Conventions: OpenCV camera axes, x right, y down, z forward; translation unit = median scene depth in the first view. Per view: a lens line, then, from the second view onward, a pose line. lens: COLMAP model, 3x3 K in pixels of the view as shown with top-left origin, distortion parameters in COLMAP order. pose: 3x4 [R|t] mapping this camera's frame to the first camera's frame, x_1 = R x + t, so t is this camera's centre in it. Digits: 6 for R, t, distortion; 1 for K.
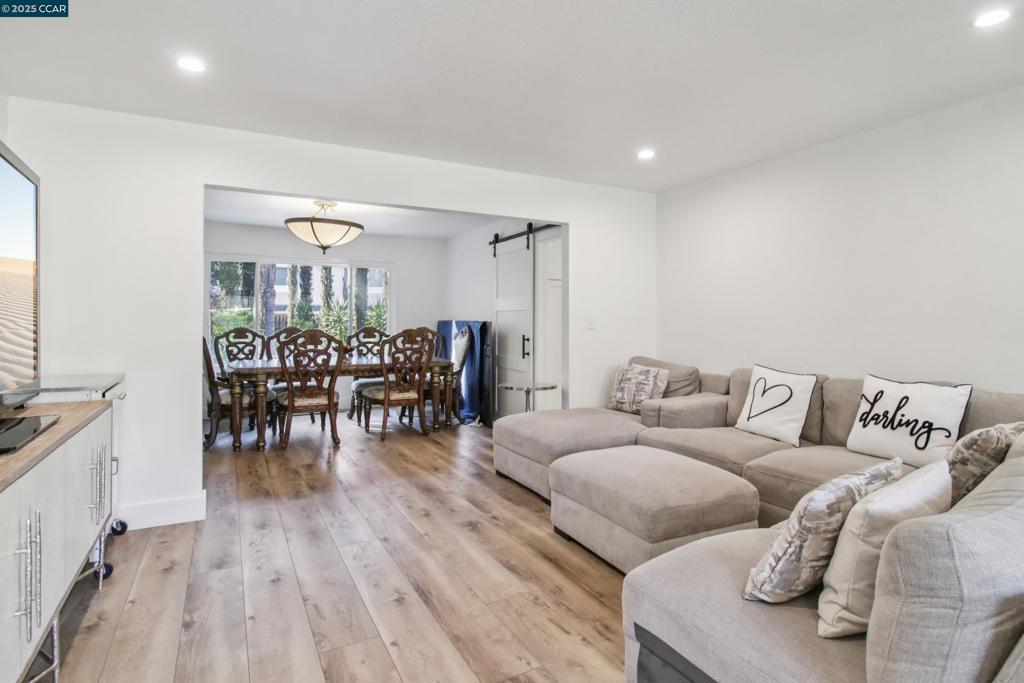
lens RADIAL K [[533.5, 0, 520.8], [0, 533.5, 321.1], [0, 0, 1]] dist [0.000538, 0.000074]
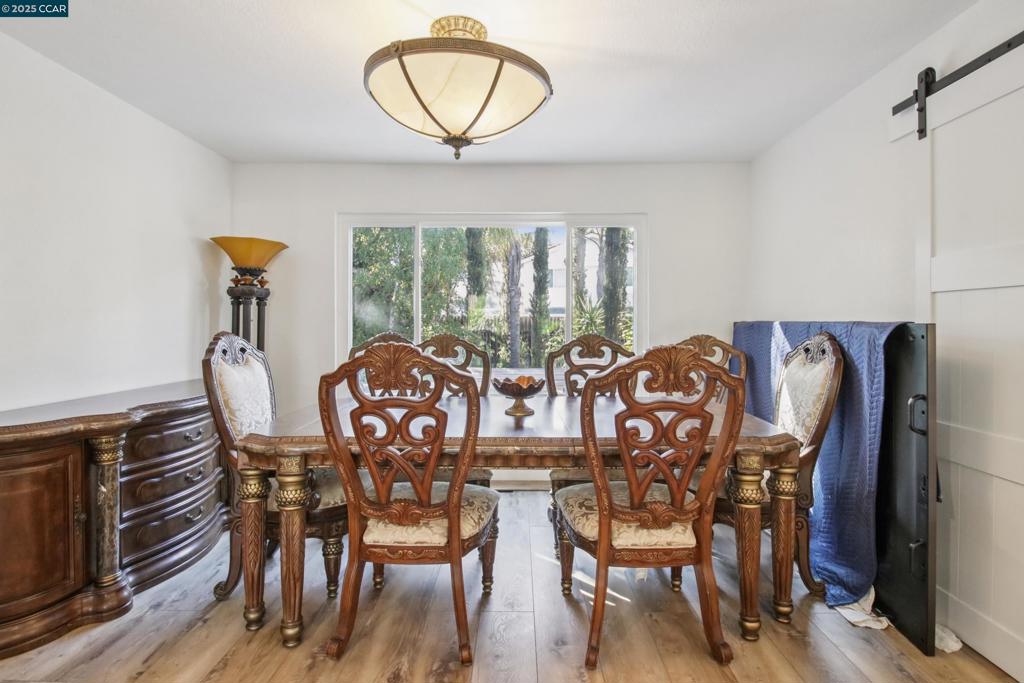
lens RADIAL K [[533.5, 0, 520.8], [0, 533.5, 321.1], [0, 0, 1]] dist [0.000538, 0.000074]
pose [[0.878586, -0.003391, -0.477571, -0.129692], [0.000745, 0.999983, -0.005729, 0.001346], [0.477583, 0.004678, 0.878574, 0.657422]]
